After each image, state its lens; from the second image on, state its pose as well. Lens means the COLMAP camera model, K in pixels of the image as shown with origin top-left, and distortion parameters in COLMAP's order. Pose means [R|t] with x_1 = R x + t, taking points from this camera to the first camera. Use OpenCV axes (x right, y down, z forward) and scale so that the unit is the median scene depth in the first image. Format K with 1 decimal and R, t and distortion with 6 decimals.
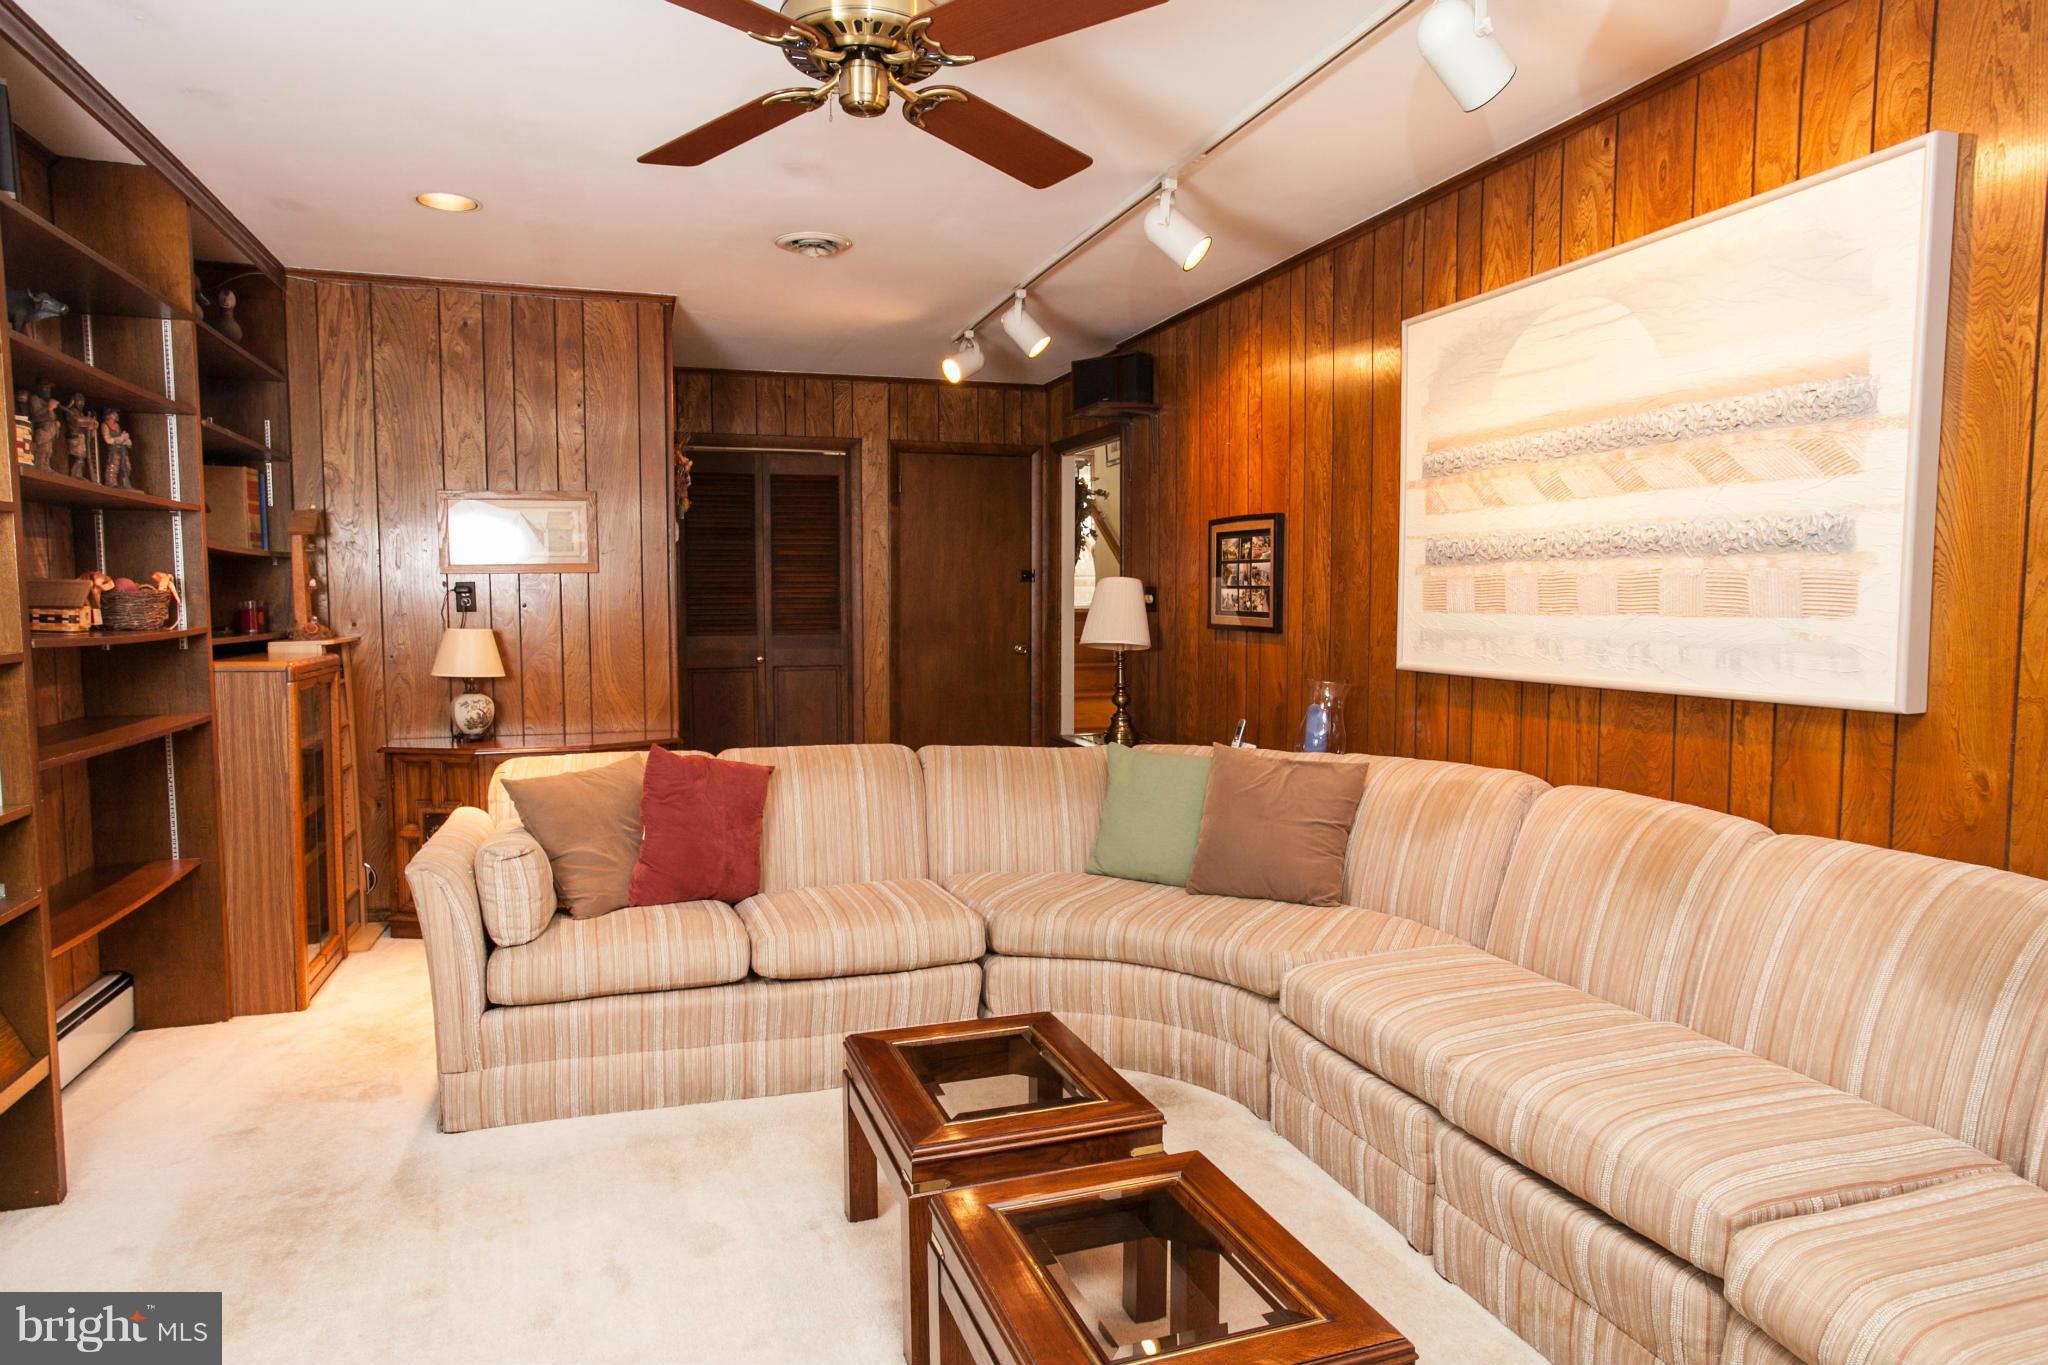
lens RADIAL K [[1221.0, 0, 1024.0], [0, 1221.0, 682.5], [0, 0, 1]] dist [0.000195, 0.000045]
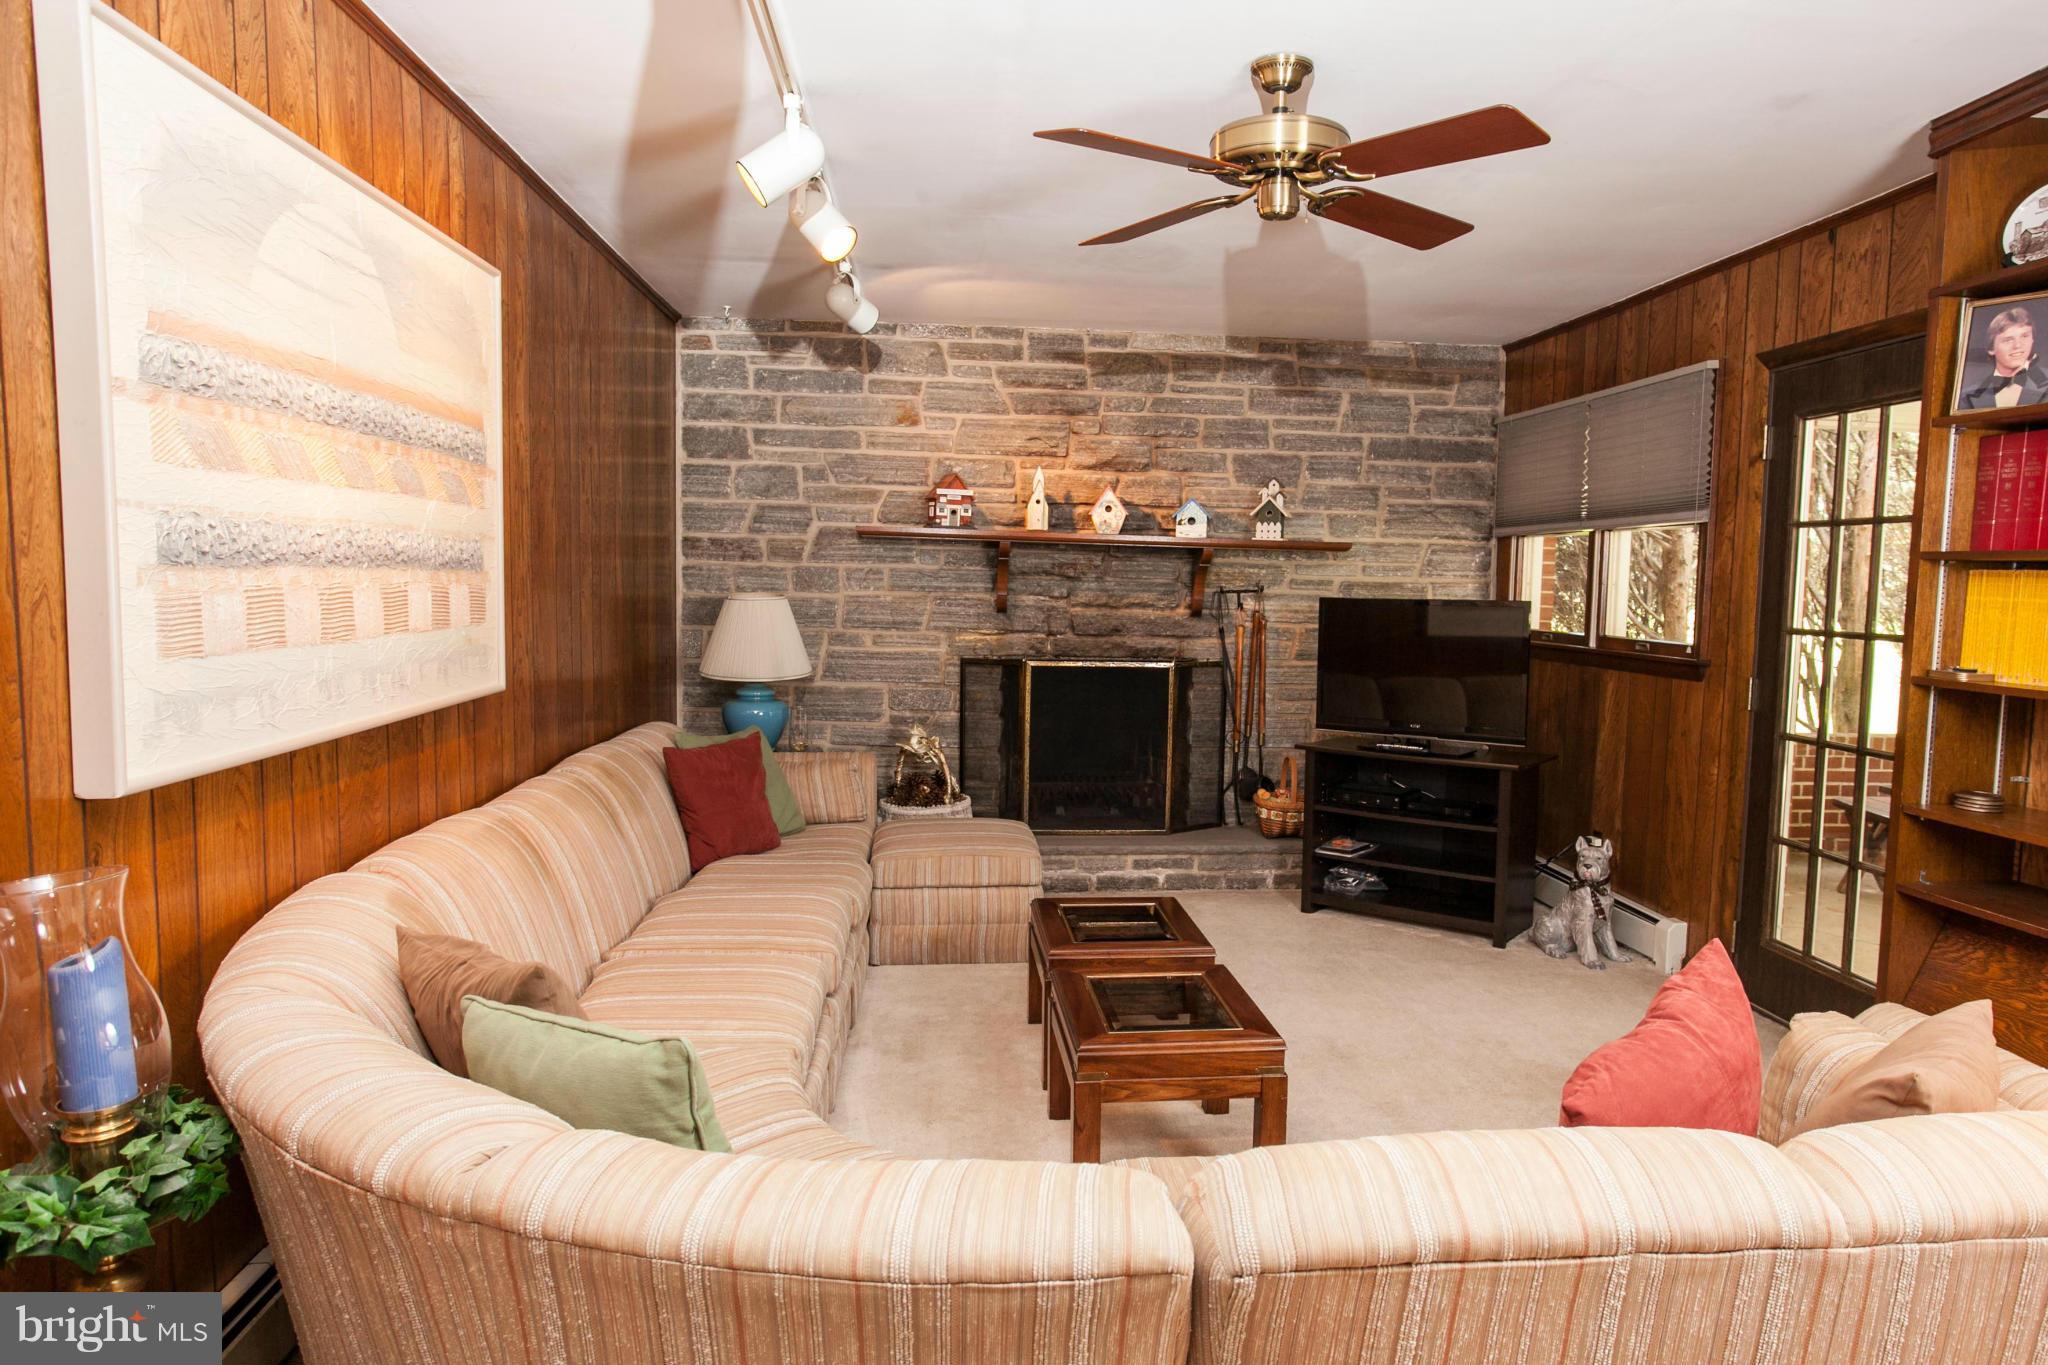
lens RADIAL K [[1221.0, 0, 1024.0], [0, 1221.0, 682.5], [0, 0, 1]] dist [0.000195, 0.000045]
pose [[-0.966193, -0.029485, 0.256128, -0.137078], [0.010159, 0.988314, 0.152094, -0.129525], [-0.257620, 0.149554, -0.954602, 1.487135]]
